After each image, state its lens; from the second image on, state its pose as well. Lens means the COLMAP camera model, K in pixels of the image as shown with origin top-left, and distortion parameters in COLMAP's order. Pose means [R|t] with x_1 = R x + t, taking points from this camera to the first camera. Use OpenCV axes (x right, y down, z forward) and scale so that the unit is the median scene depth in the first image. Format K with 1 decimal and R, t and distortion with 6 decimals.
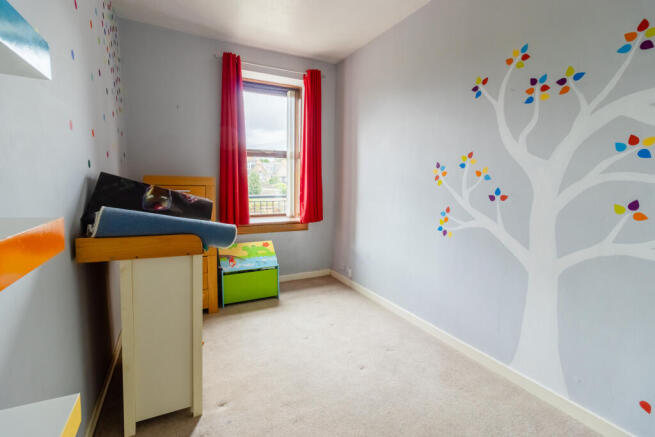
lens RADIAL K [[298.9, 0, 326.3], [0, 298.9, 217.1], [0, 0, 1]] dist [0.000566, 0.000049]
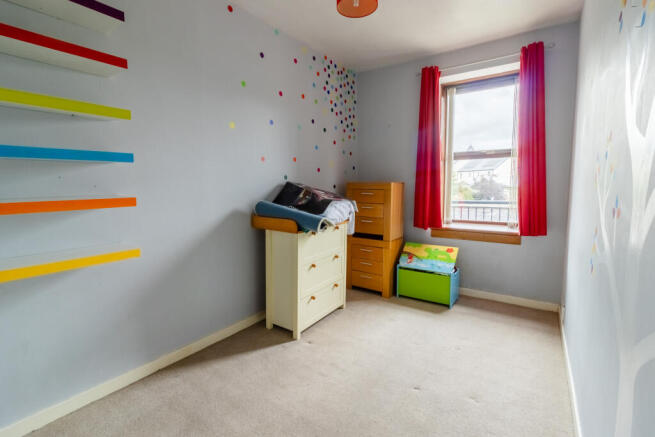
lens RADIAL K [[315.3, 0, 326.8], [0, 315.3, 215.5], [0, 0, 1]] dist [0.000270, -0.000218]
pose [[0.467955, 0.074220, -0.880630, 0.520563], [-0.093804, 0.995009, 0.034014, -0.018274], [0.878760, 0.066690, 0.472582, 0.170627]]
